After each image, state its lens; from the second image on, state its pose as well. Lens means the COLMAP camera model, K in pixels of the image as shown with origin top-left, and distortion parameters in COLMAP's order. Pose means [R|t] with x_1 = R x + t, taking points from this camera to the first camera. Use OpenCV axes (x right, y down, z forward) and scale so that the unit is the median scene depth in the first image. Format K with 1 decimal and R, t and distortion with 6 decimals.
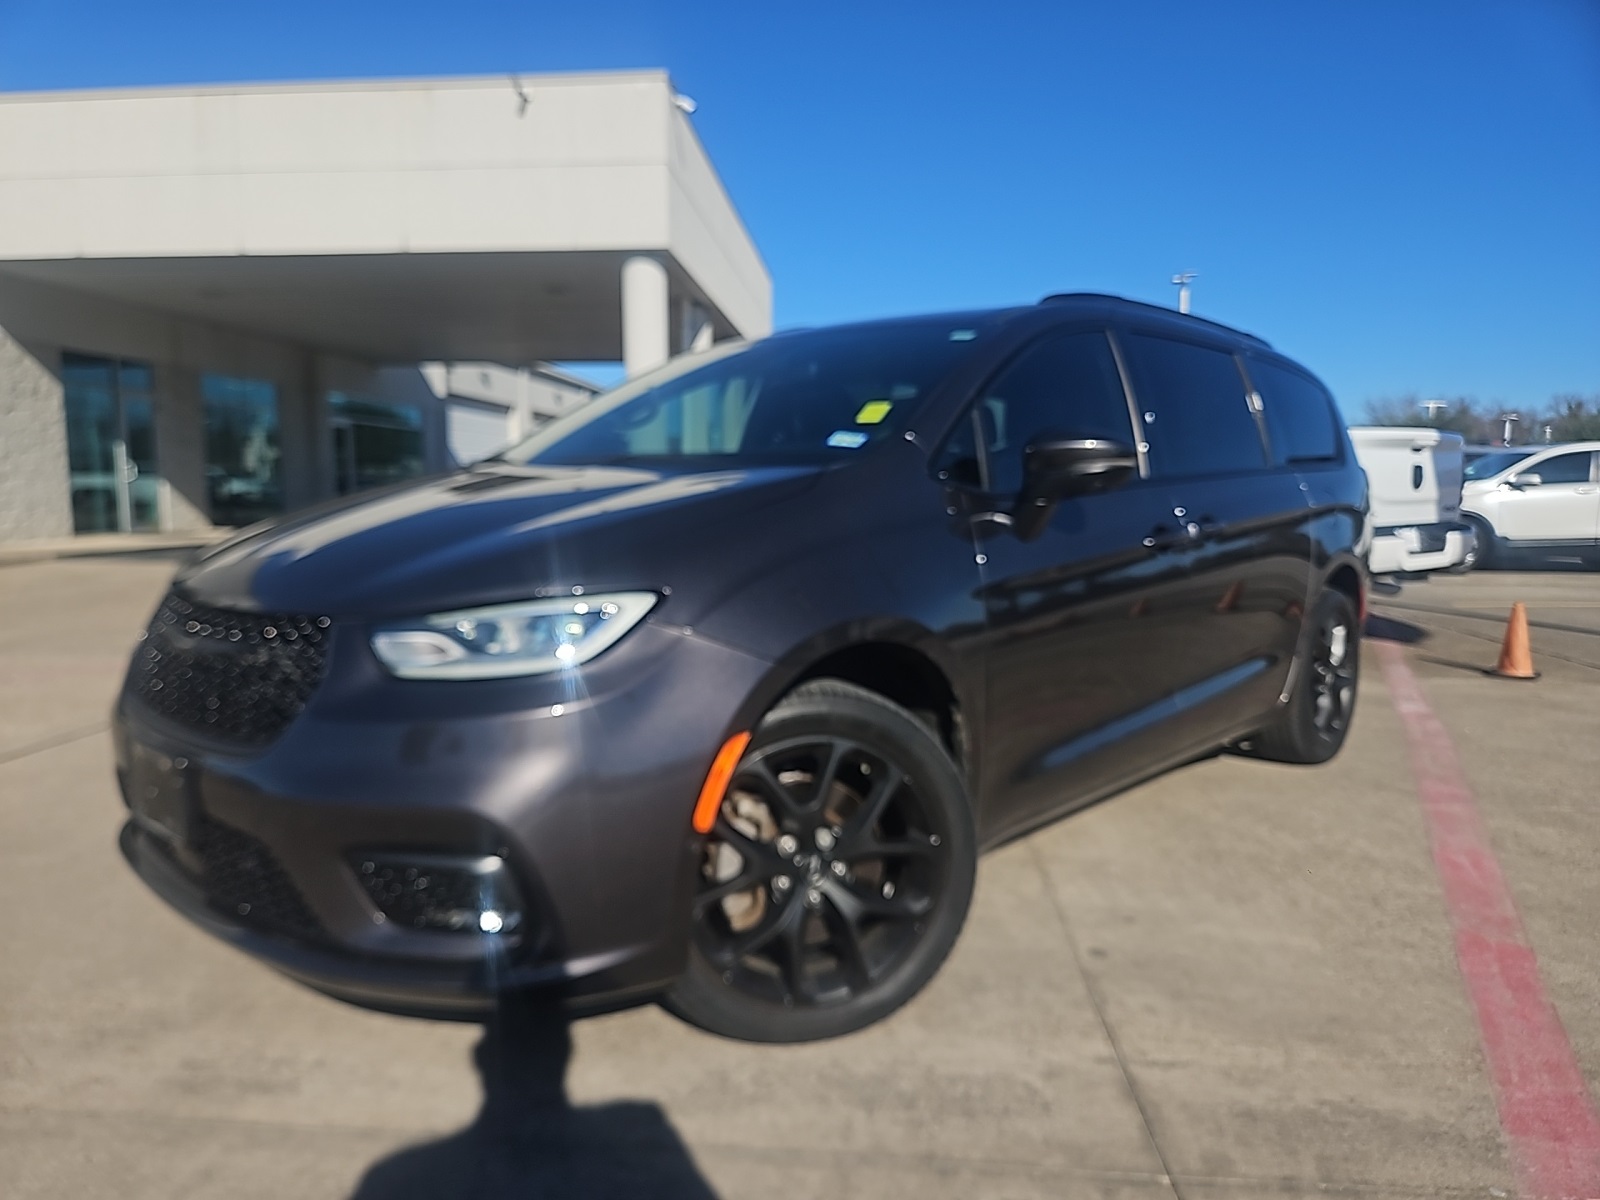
lens RADIAL K [[1122.4, 0, 800.0], [0, 1122.4, 600.0], [0, 0, 1]] dist [-0.005729, 0.000141]
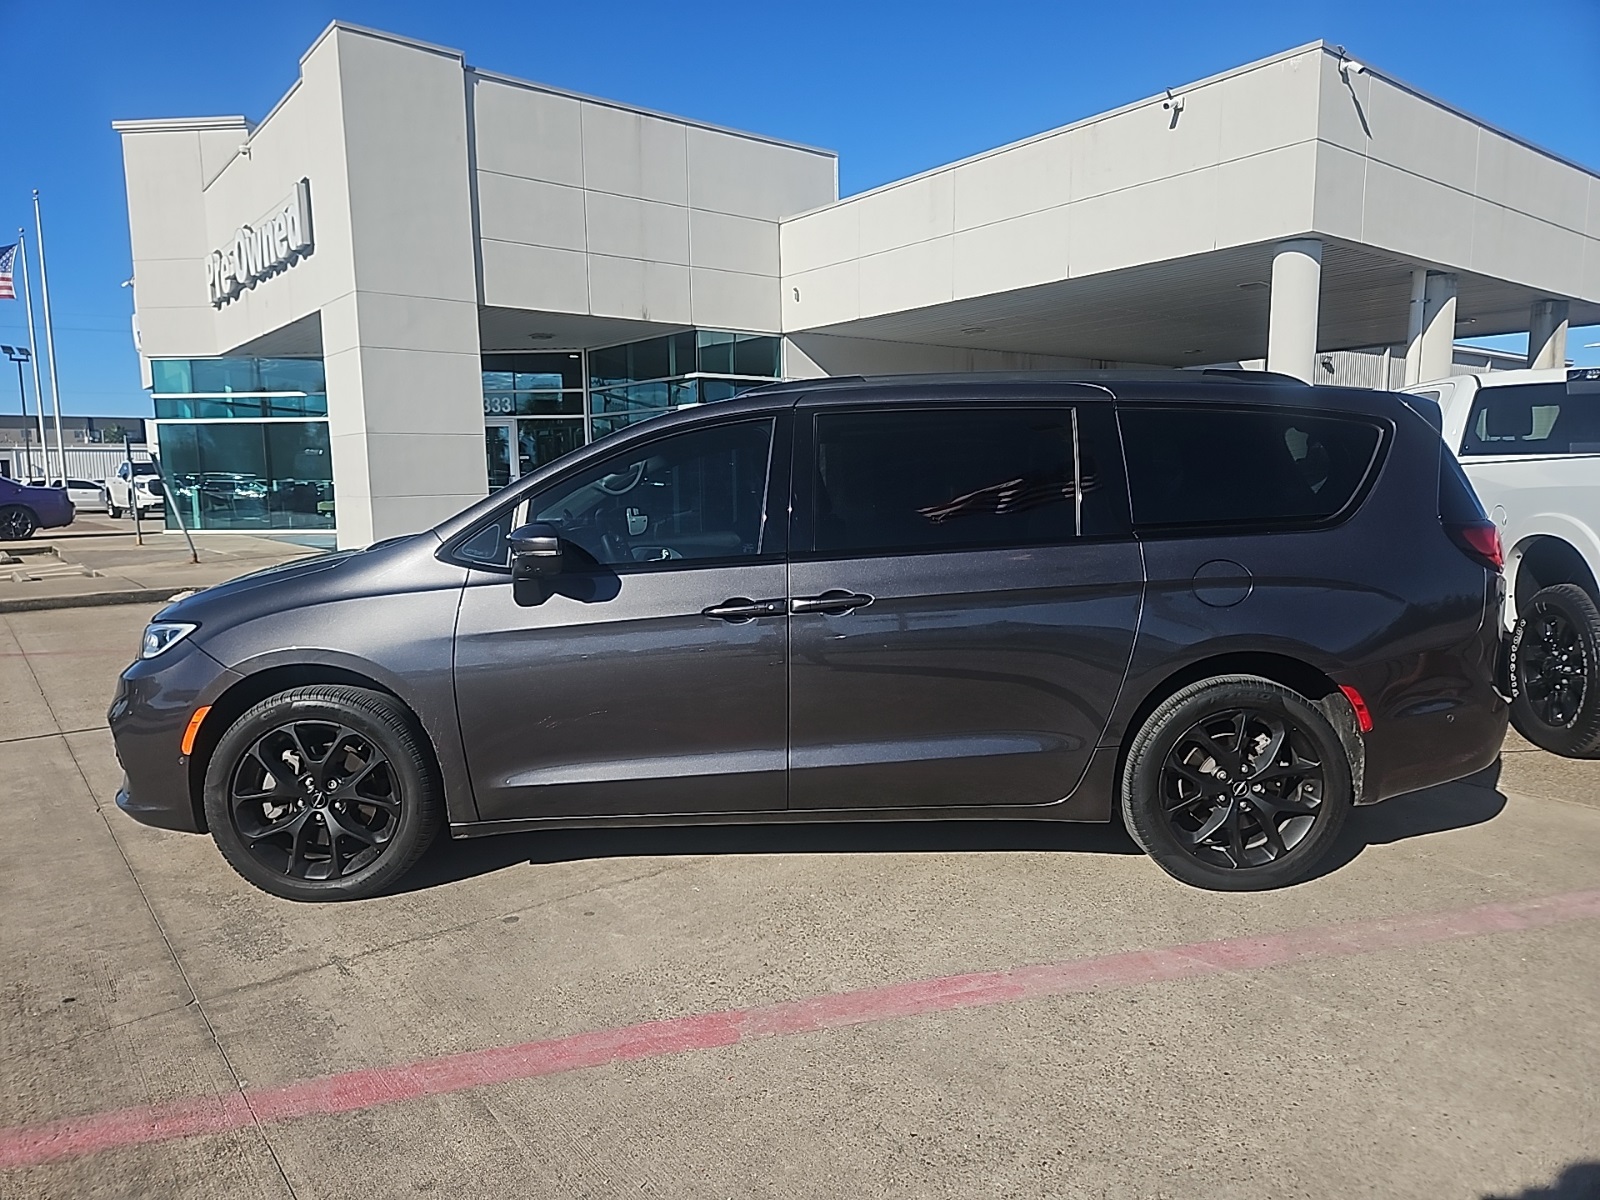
lens RADIAL K [[1057.3, 0, 773.3], [0, 1057.3, 631.6], [0, 0, 1]] dist [0.021040, -0.004193]
pose [[0.654431, 0.083672, -0.751478, 1.489415], [-0.046548, 0.996432, 0.070409, -0.140476], [0.754688, -0.011098, 0.655990, 0.438794]]
